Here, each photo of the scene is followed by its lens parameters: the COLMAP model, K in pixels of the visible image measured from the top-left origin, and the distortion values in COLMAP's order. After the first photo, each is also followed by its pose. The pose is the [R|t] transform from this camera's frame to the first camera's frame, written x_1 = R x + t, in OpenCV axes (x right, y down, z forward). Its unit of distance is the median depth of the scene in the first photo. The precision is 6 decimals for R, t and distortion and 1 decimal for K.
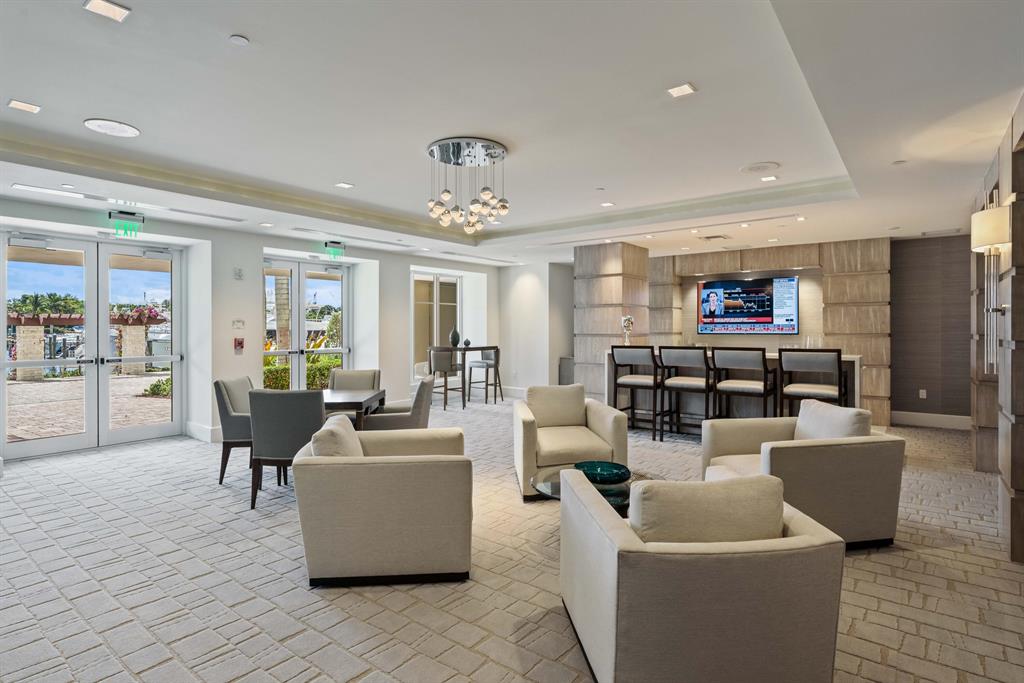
lens RADIAL K [[513.6, 0, 510.4], [0, 513.6, 333.5], [0, 0, 1]] dist [-0.002006, -0.000135]
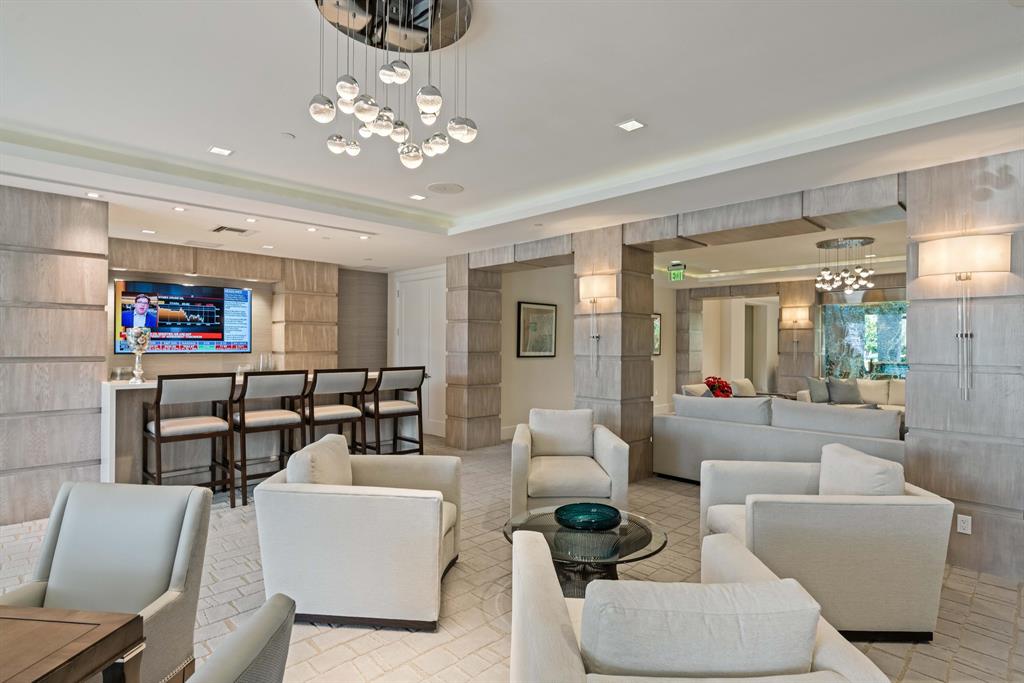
lens RADIAL K [[536.1, 0, 513.1], [0, 536.1, 346.5], [0, 0, 1]] dist [0.003540, 0.000403]
pose [[0.160407, 0.001383, 0.987050, -0.317531], [0.006543, 0.999976, -0.002465, -0.004849], [-0.987029, 0.006854, 0.160394, 0.418010]]
